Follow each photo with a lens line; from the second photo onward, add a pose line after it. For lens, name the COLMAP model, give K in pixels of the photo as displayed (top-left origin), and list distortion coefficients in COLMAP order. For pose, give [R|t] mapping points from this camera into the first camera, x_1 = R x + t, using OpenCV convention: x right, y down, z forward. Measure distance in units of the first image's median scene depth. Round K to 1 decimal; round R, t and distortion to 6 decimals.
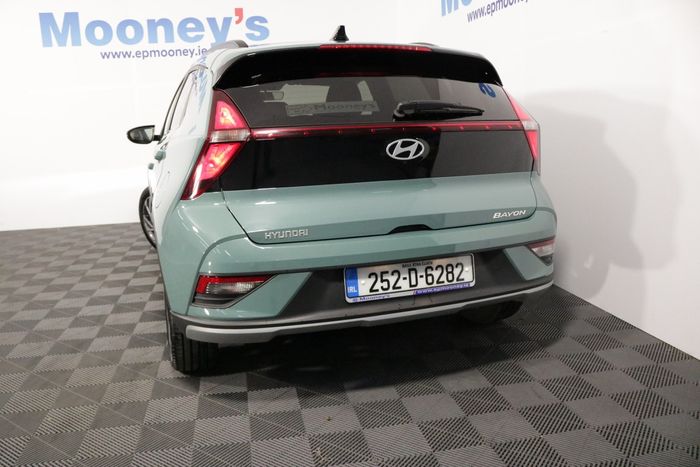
lens RADIAL K [[573.8, 0, 334.9], [0, 573.8, 237.3], [0, 0, 1]] dist [-0.161382, 0.136989]
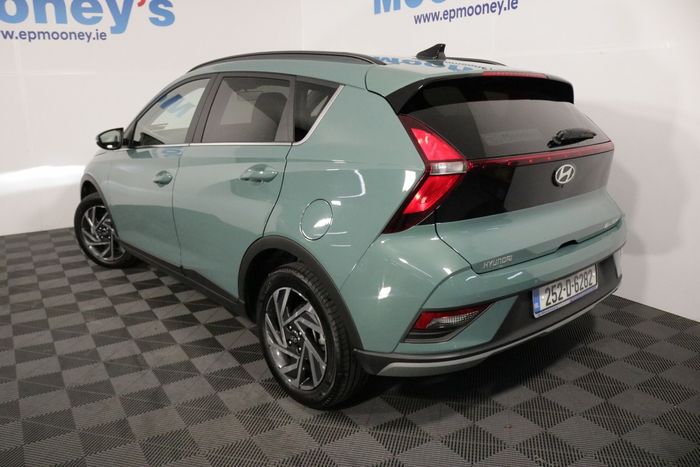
lens RADIAL K [[573.8, 0, 334.9], [0, 573.8, 237.3], [0, 0, 1]] dist [-0.161382, 0.136989]
pose [[0.933488, -0.073896, 0.350911, -0.574065], [0.059538, 0.996894, 0.051549, -0.096198], [-0.353631, -0.027228, 0.934989, 0.117312]]
